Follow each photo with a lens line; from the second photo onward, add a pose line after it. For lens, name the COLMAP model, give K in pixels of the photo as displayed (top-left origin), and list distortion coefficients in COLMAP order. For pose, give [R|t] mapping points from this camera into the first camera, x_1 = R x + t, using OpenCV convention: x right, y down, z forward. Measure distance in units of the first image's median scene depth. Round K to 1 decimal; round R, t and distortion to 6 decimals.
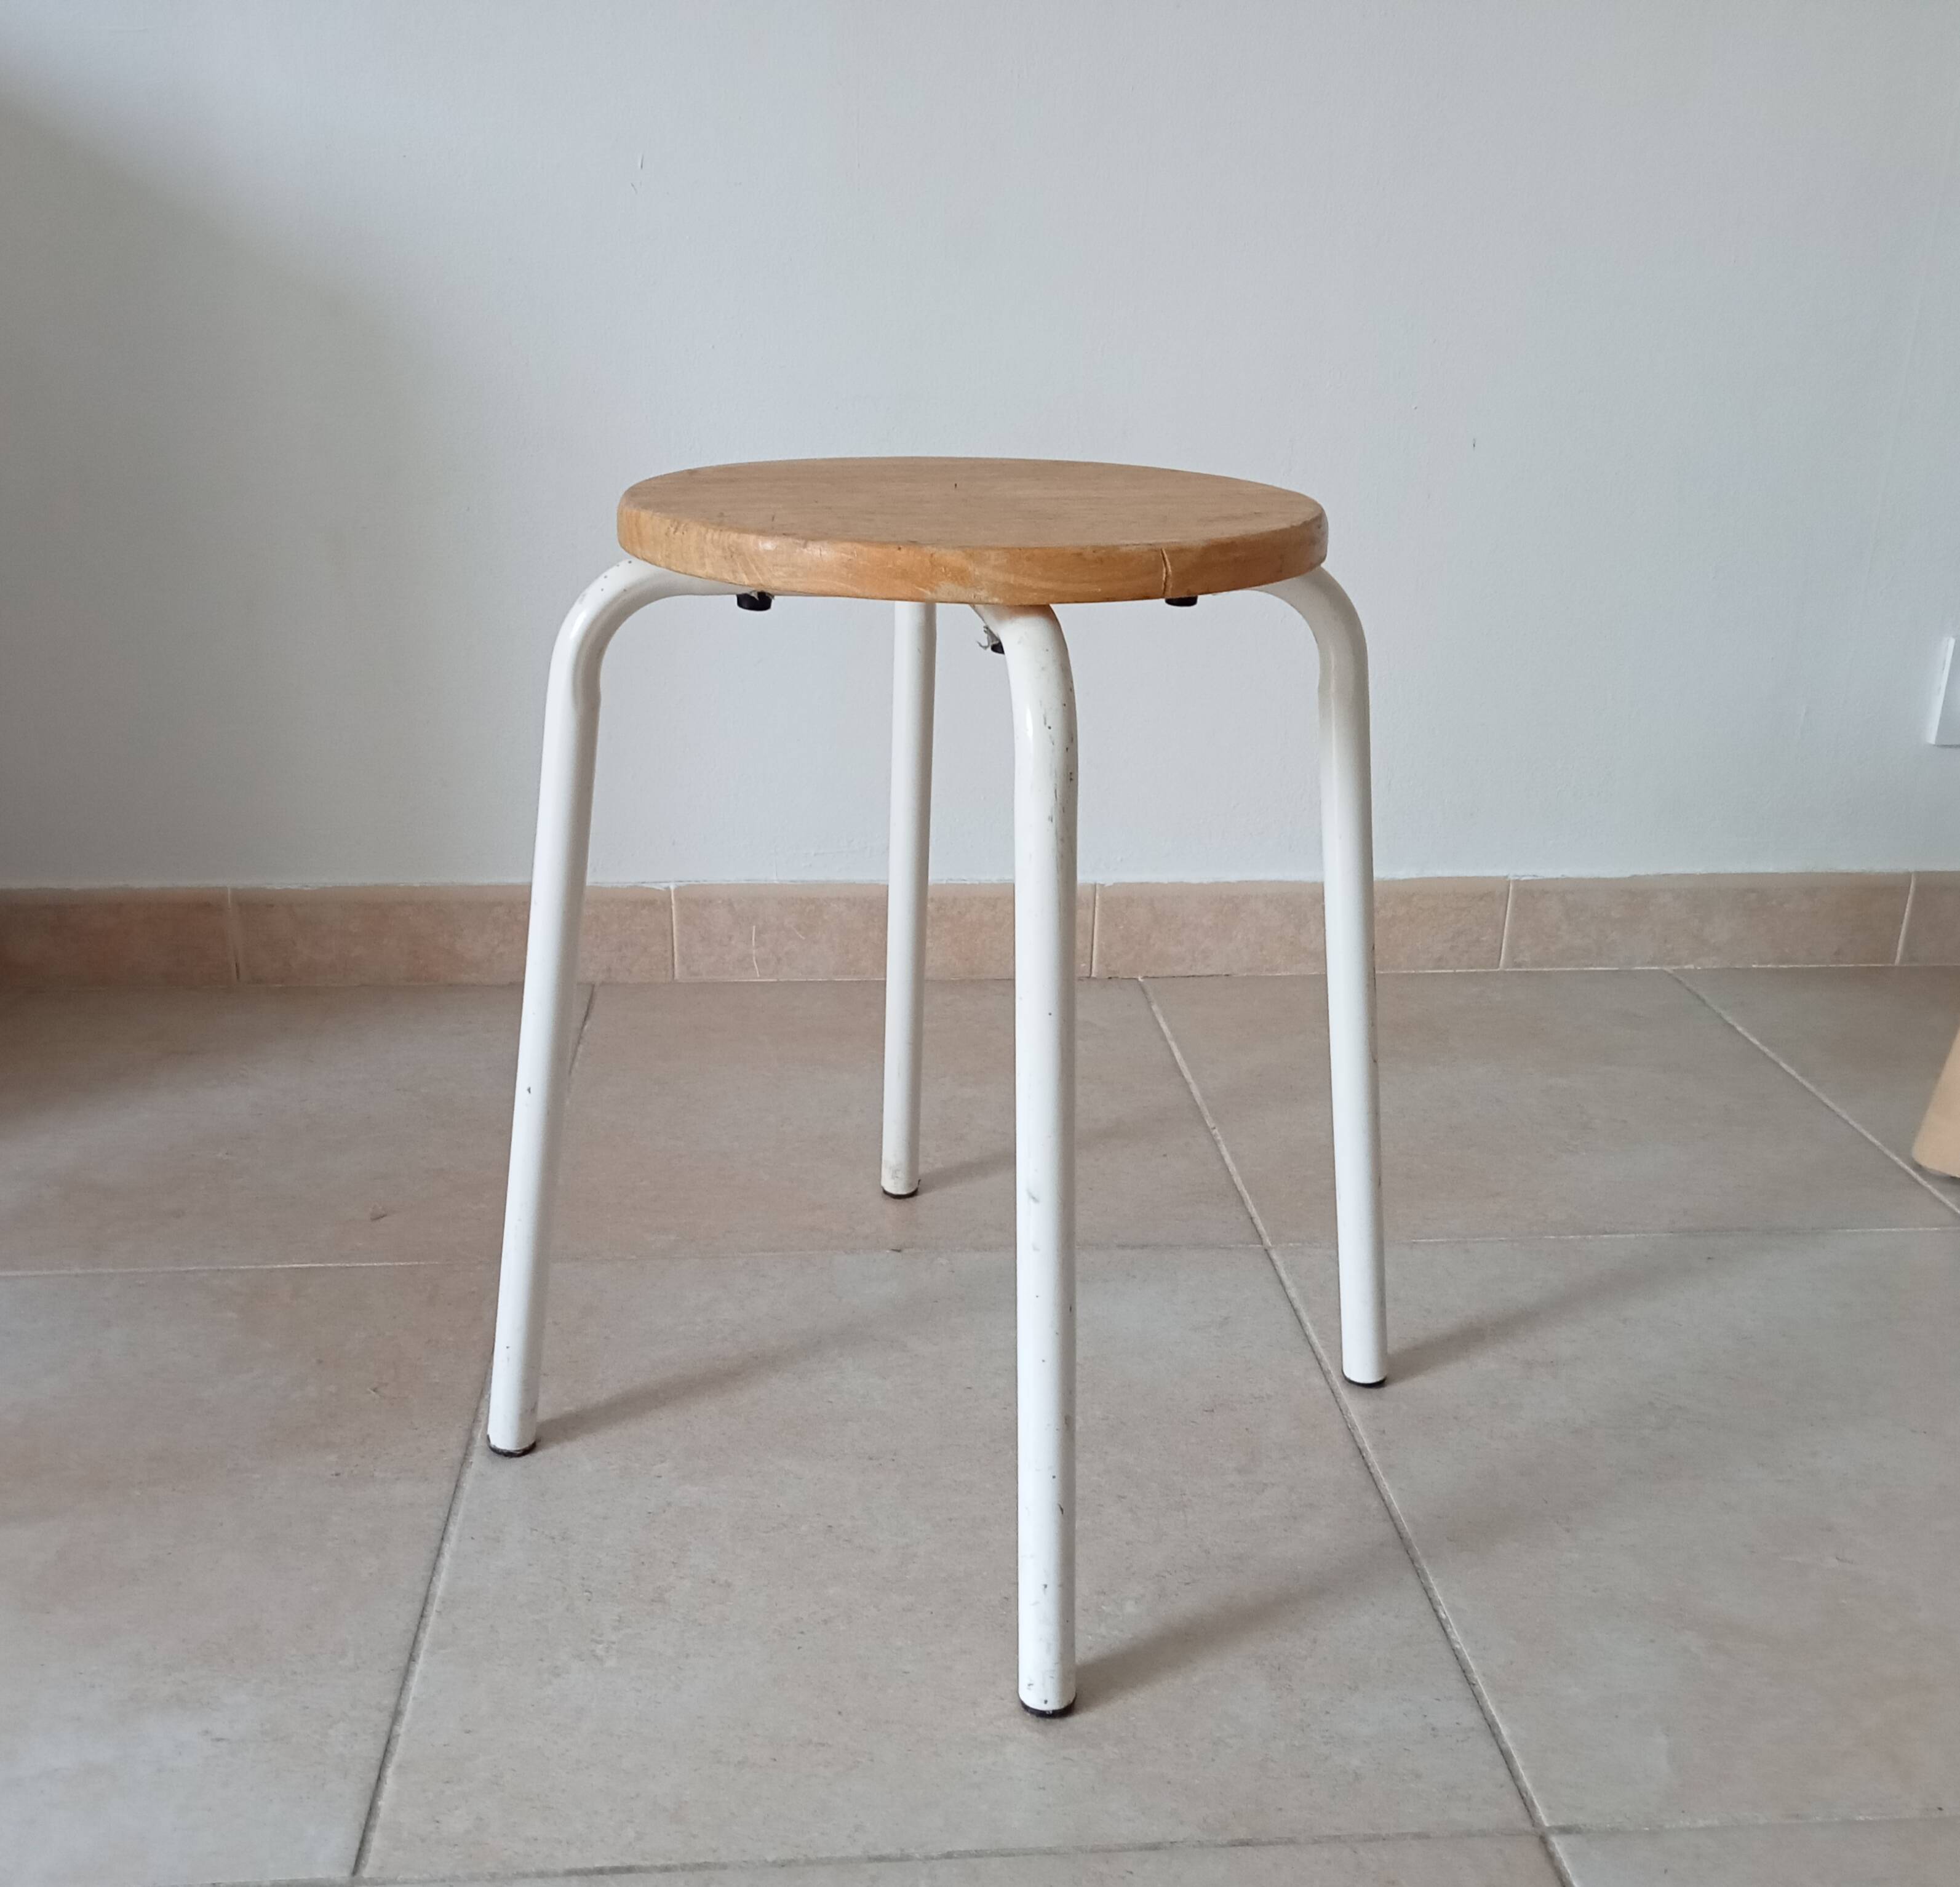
lens RADIAL K [[1873.0, 0, 934.6], [0, 1873.0, 944.3], [0, 0, 1]] dist [0.068283, -0.109116]
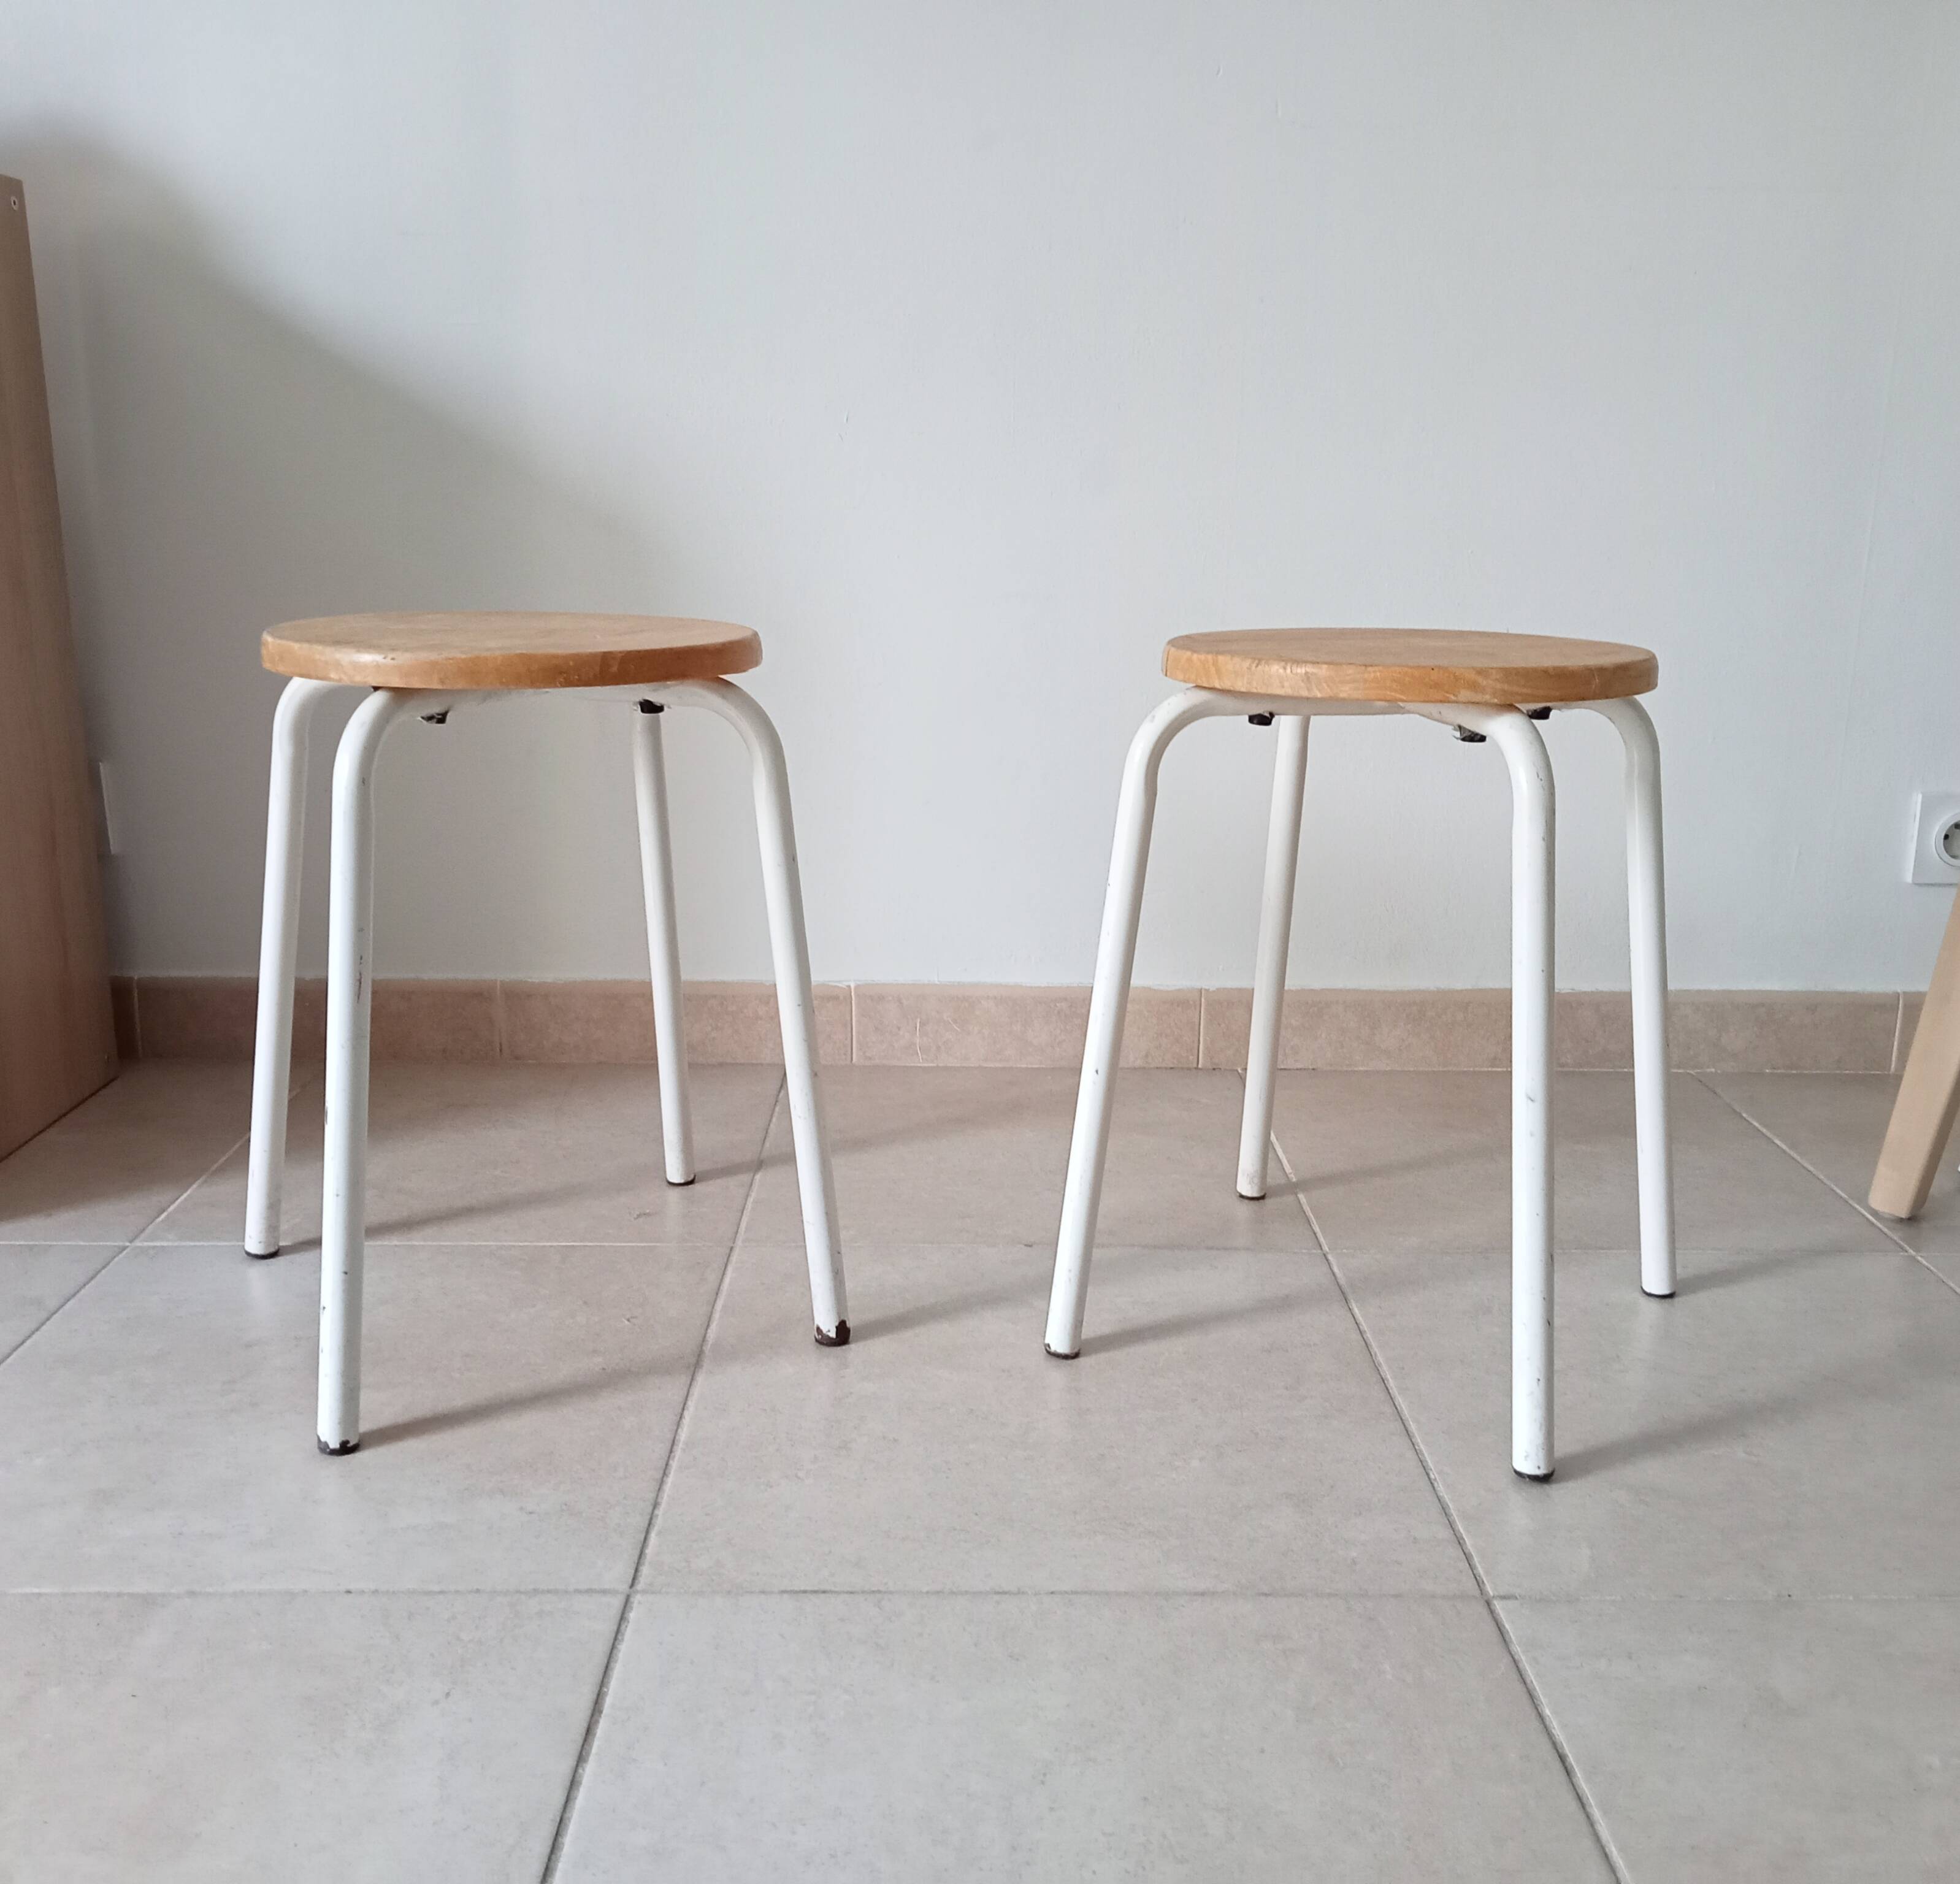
lens RADIAL K [[1860.4, 0, 993.0], [0, 1860.4, 944.9], [0, 0, 1]] dist [0.064516, -0.090164]
pose [[0.998559, 0.012159, -0.052271, 0.022571], [-0.017948, 0.993576, -0.111735, 0.120633], [0.050577, 0.112512, 0.992362, -0.315523]]
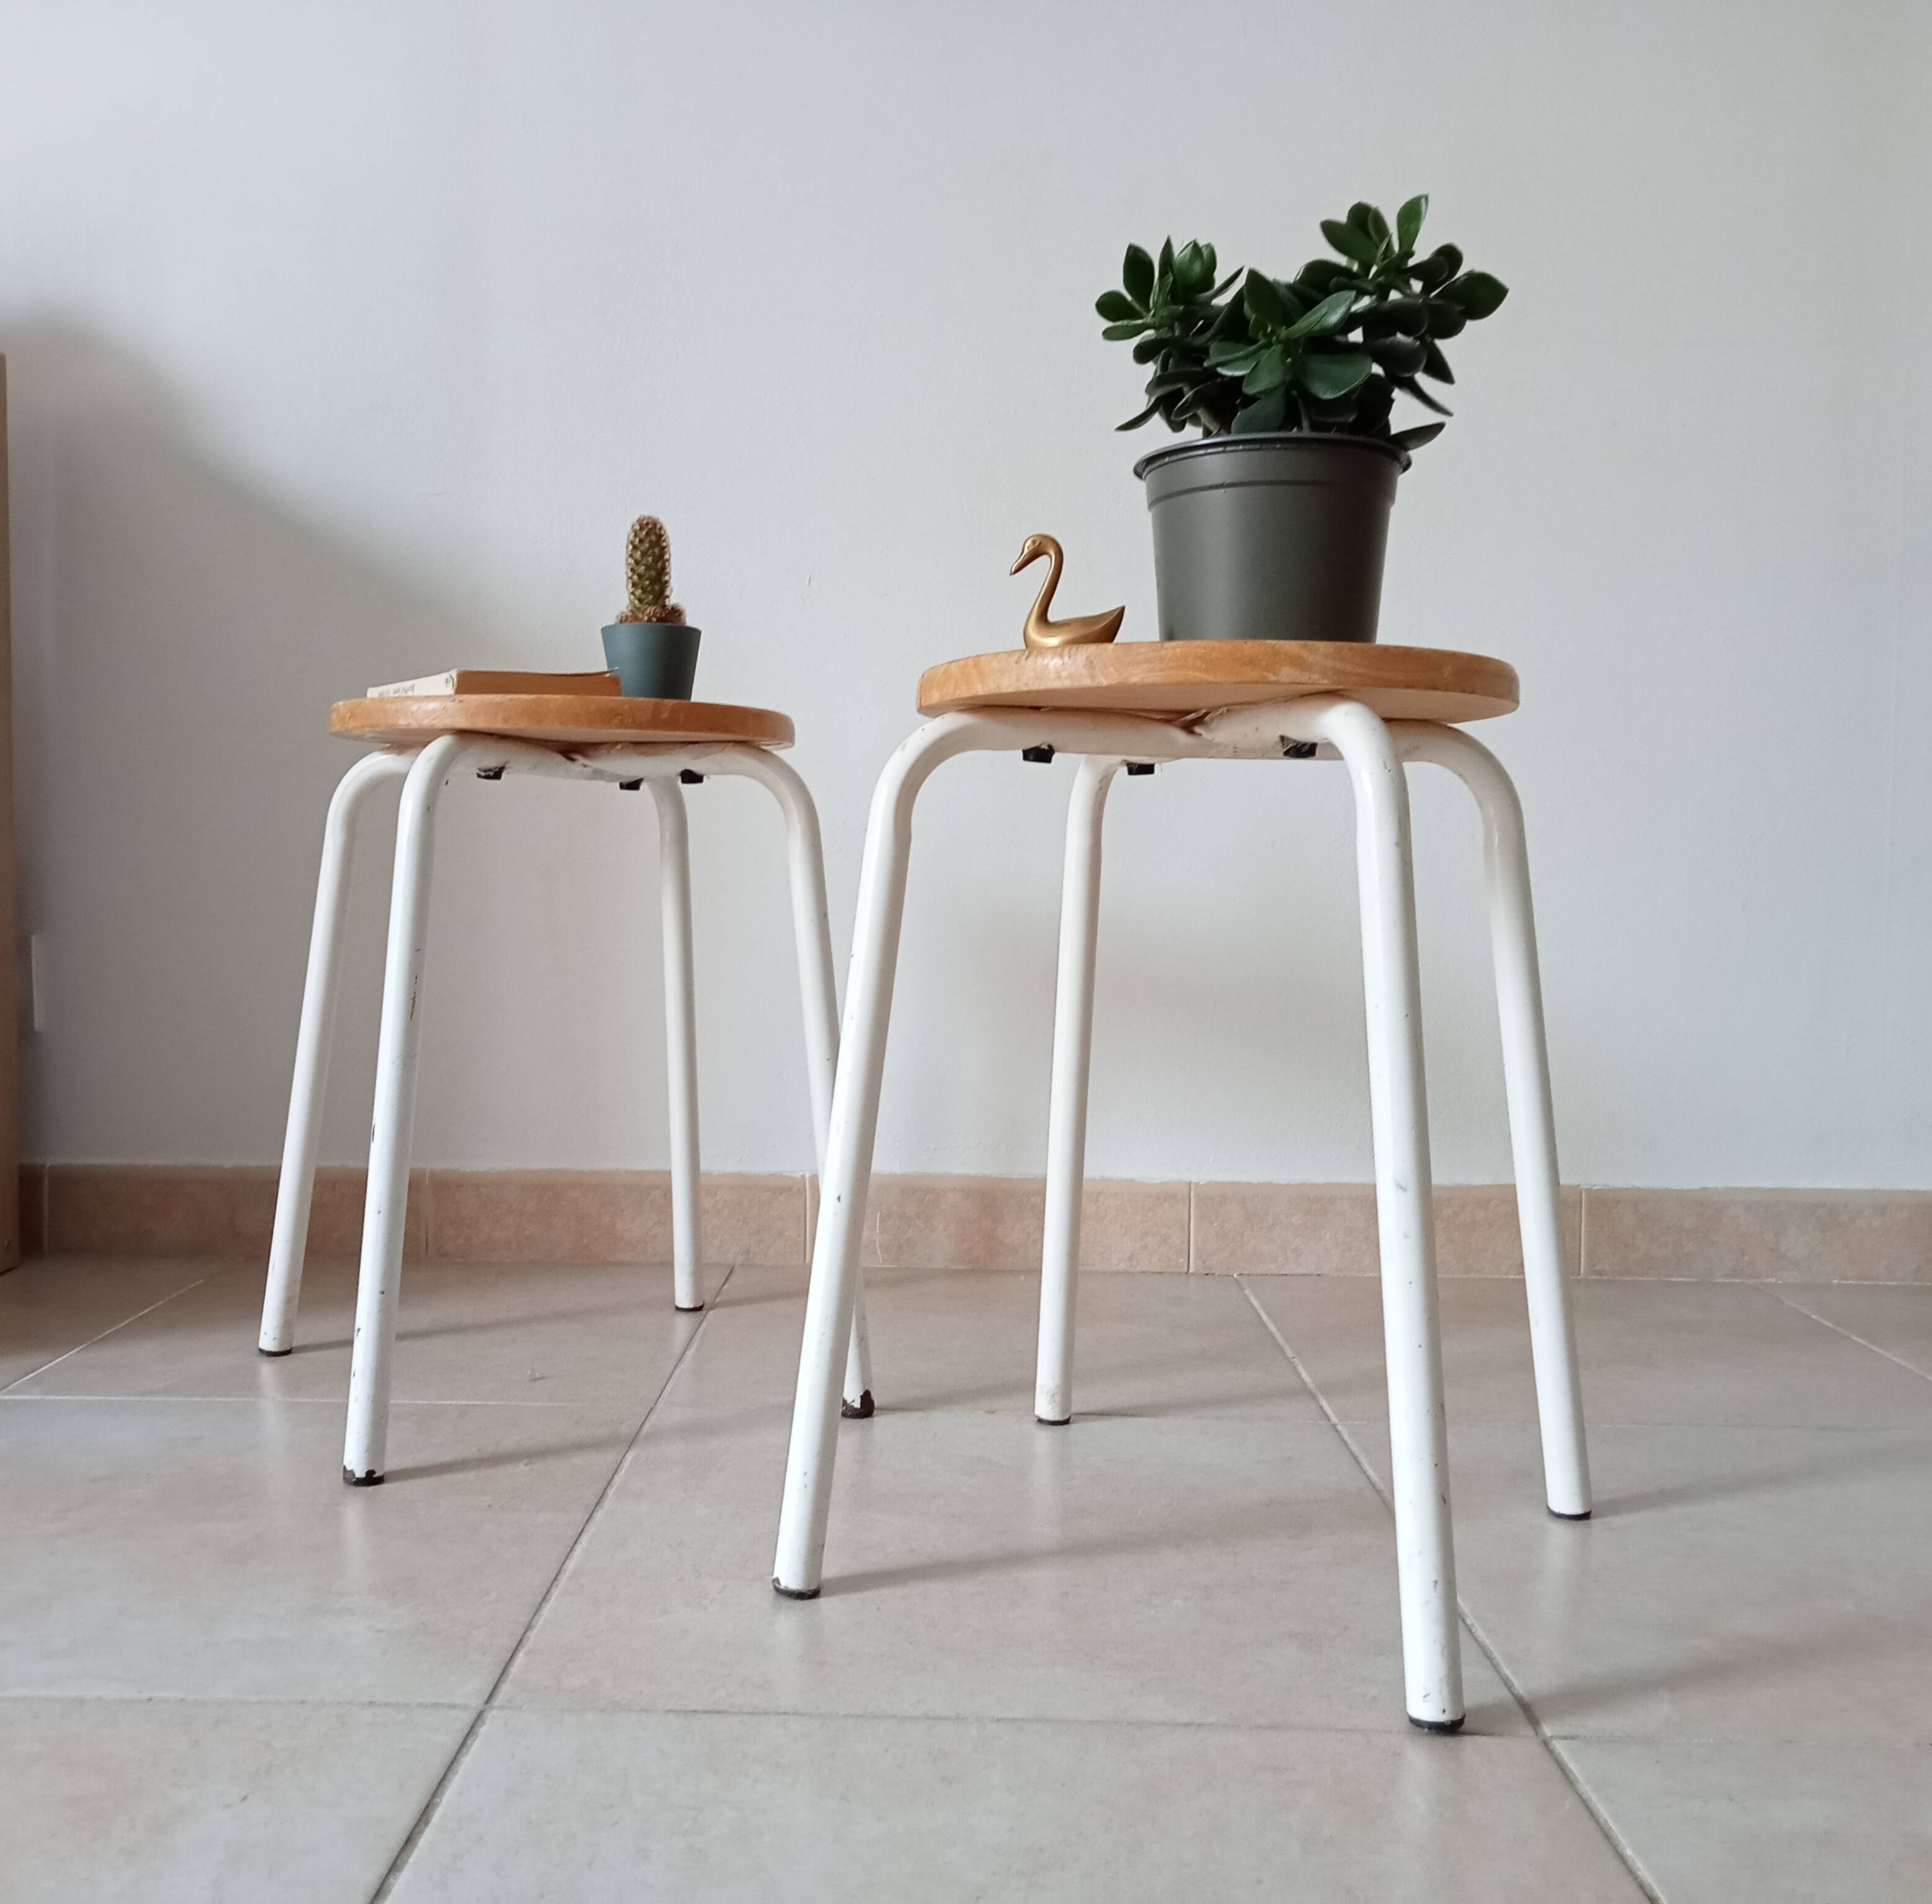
lens RADIAL K [[1888.4, 0, 897.3], [0, 1888.4, 950.4], [0, 0, 1]] dist [0.044693, -0.047785]
pose [[0.994559, -0.001781, -0.104161, 0.049528], [-0.030589, 0.950788, -0.308329, 0.294546], [0.099584, 0.309837, 0.945560, -0.165345]]
